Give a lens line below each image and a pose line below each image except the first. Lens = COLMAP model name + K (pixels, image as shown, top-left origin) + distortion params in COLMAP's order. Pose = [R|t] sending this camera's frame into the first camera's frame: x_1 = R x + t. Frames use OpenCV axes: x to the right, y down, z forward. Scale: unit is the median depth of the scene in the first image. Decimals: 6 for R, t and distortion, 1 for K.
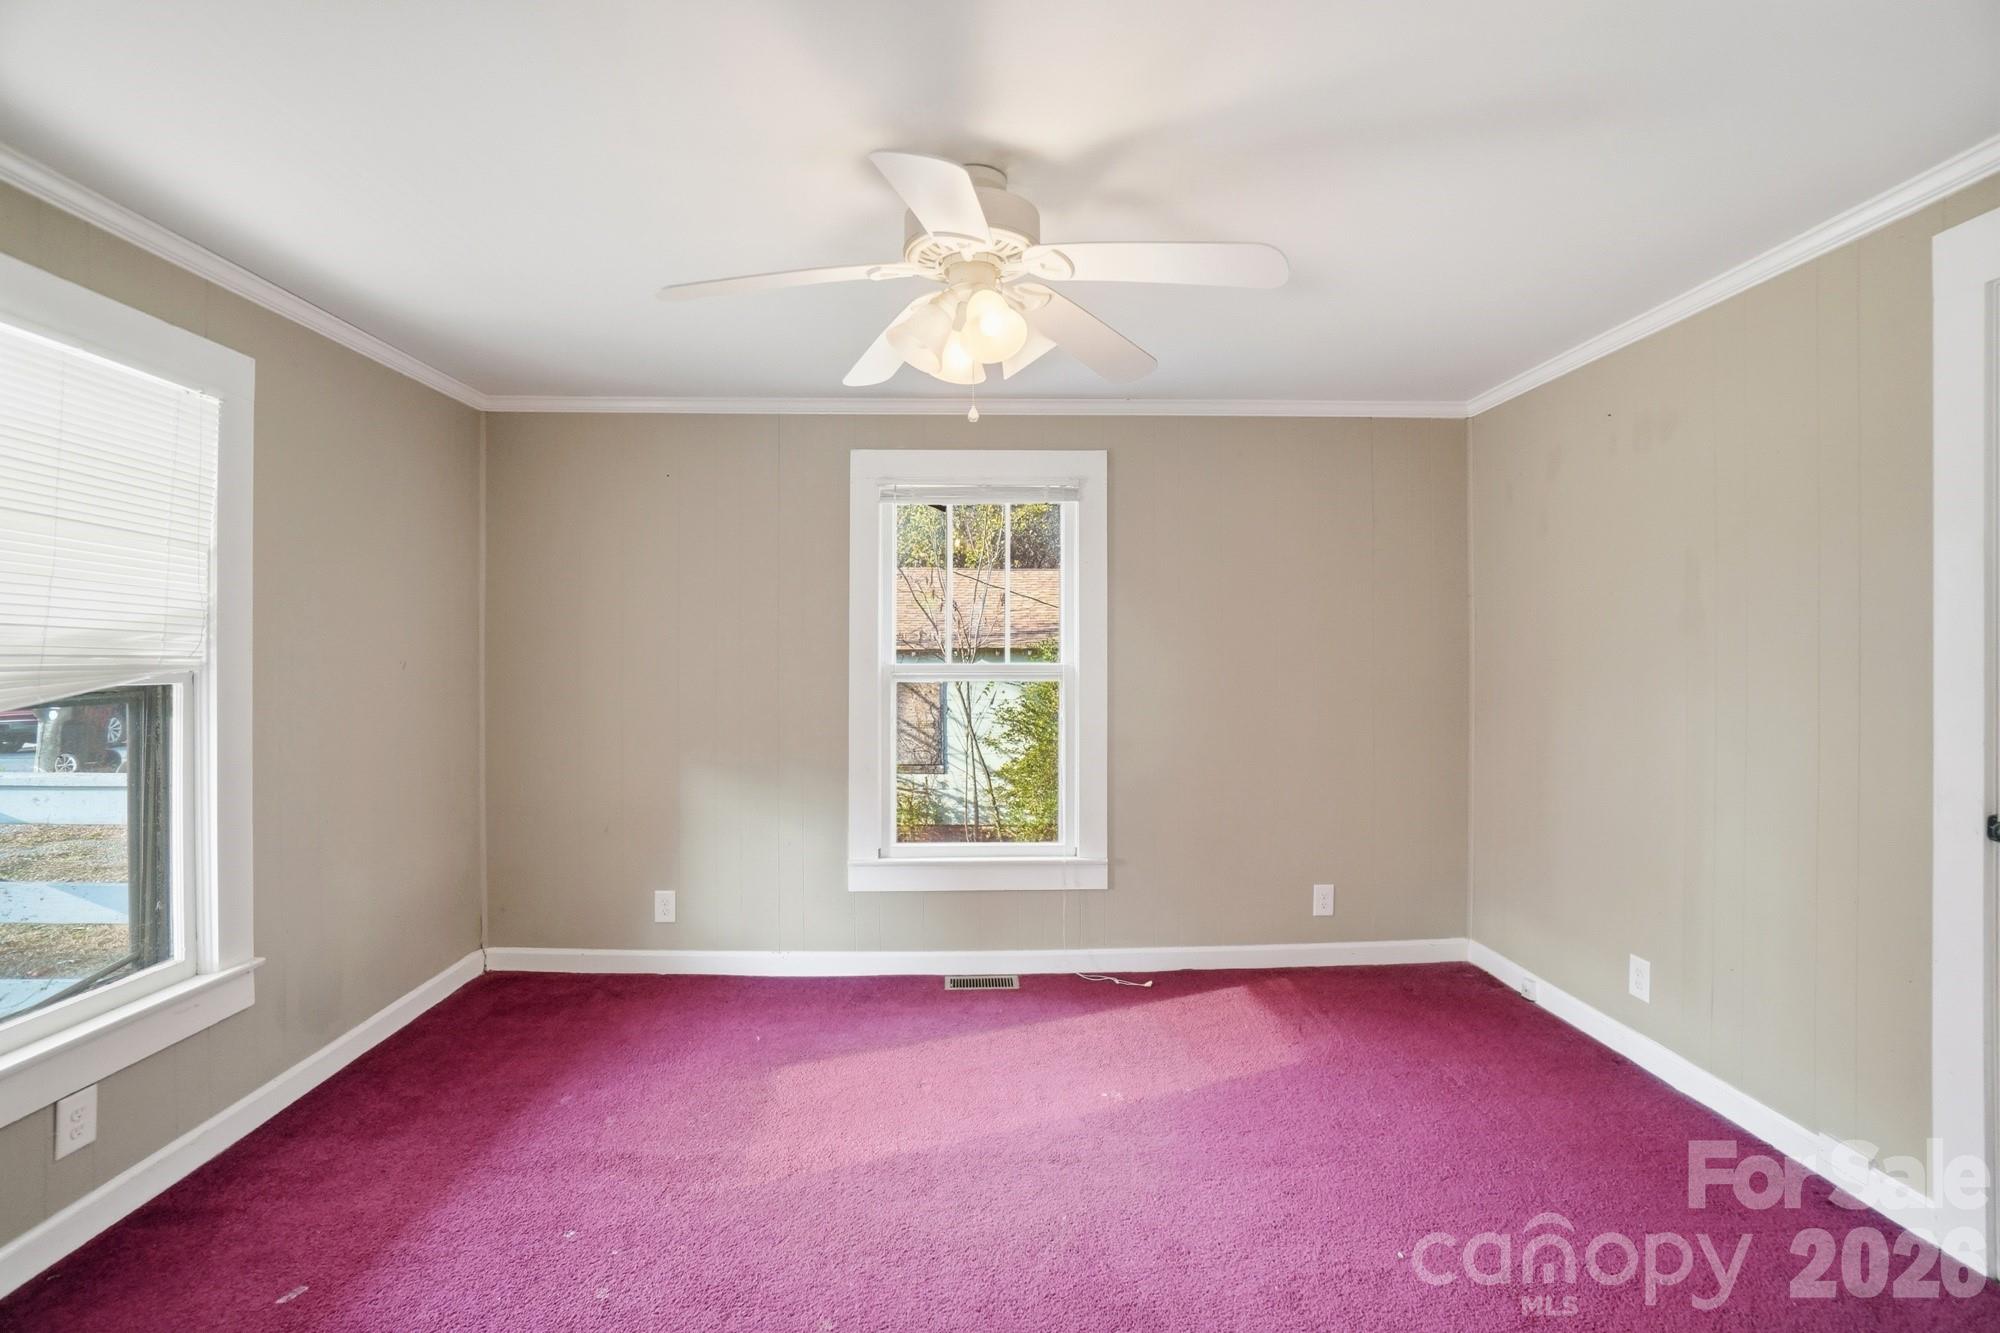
lens RADIAL K [[919.8, 0, 989.0], [0, 919.8, 658.0], [0, 0, 1]] dist [-0.051790, 0.015953]
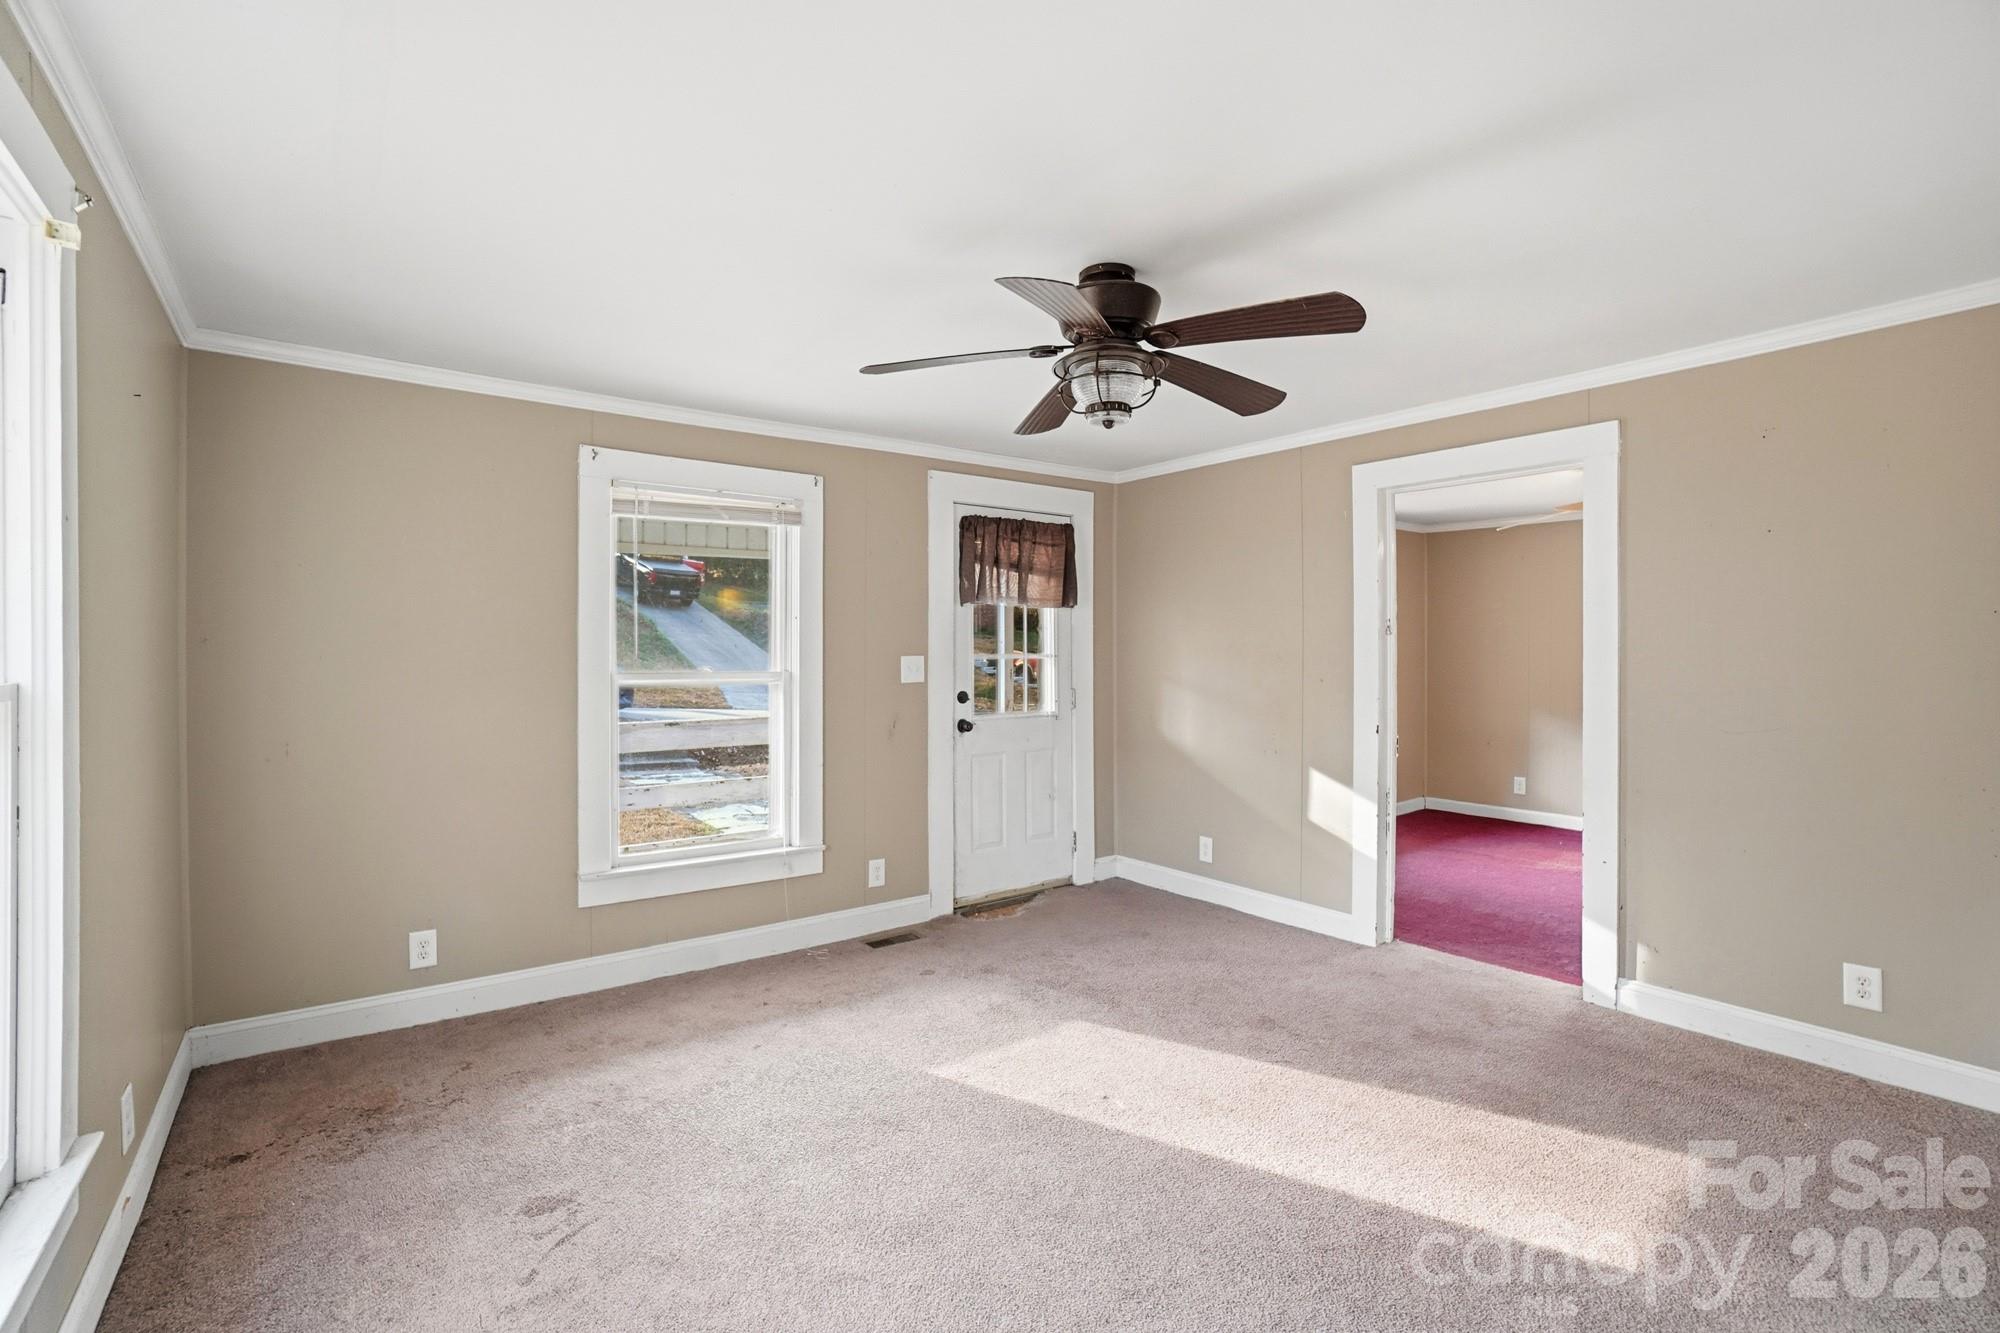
lens RADIAL K [[919.8, 0, 989.0], [0, 919.8, 658.0], [0, 0, 1]] dist [-0.051790, 0.015953]
pose [[0.597250, 0.002551, -0.802051, 0.489524], [0.000938, 0.999992, 0.003879, -0.003564], [0.802054, -0.003069, 0.597243, -0.997922]]
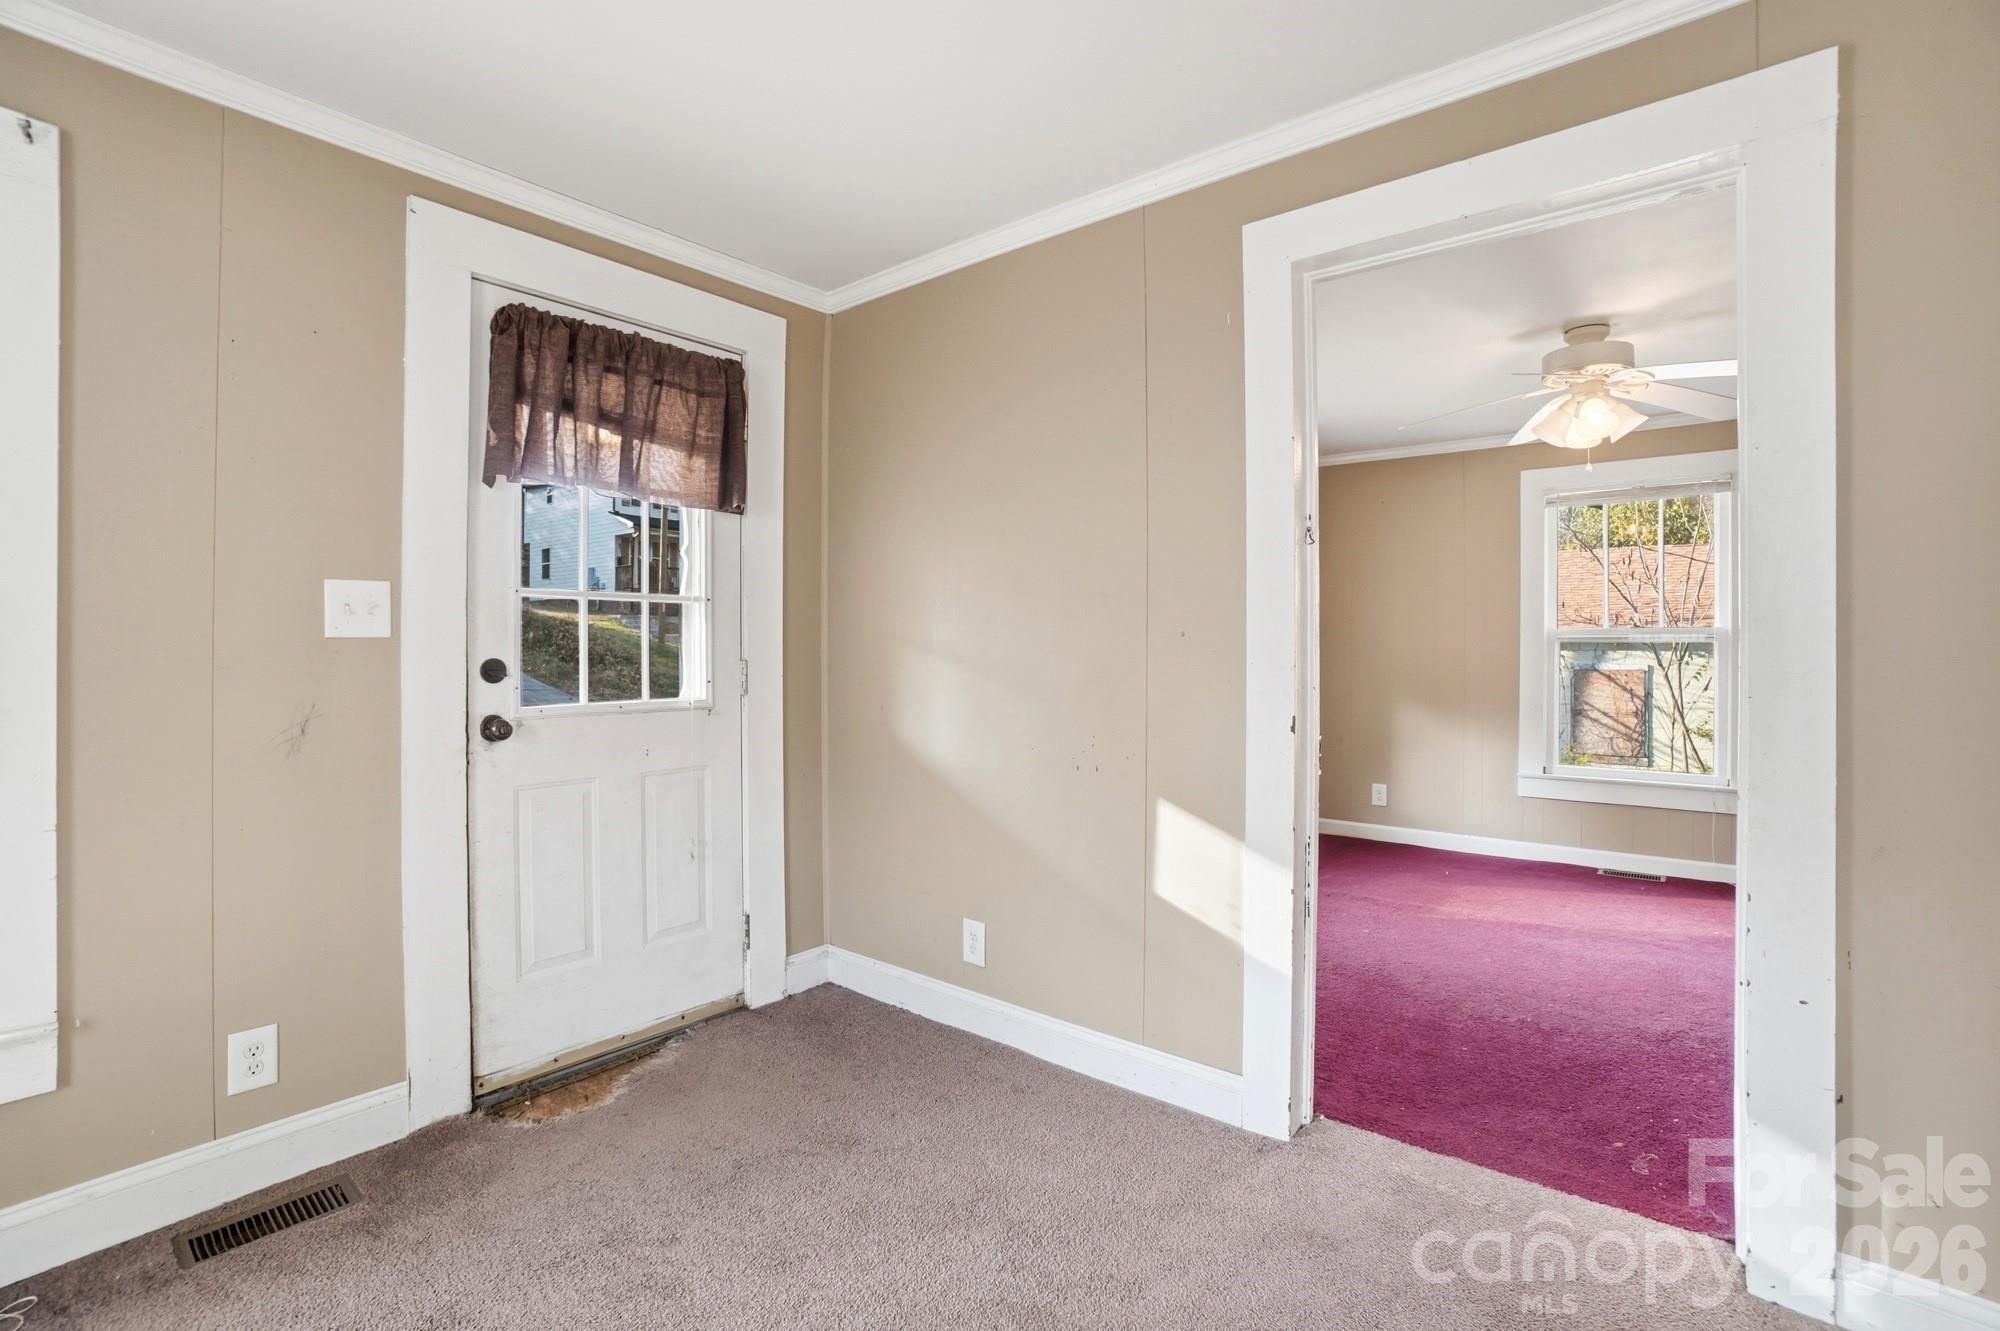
lens RADIAL K [[919.8, 0, 989.0], [0, 919.8, 657.0], [0, 0, 1]] dist [-0.051790, 0.015953]
pose [[0.764050, 0.002955, -0.645150, 0.110657], [-0.001127, 0.999994, 0.003245, 0.043561], [0.645156, -0.001753, 0.764049, -0.524051]]
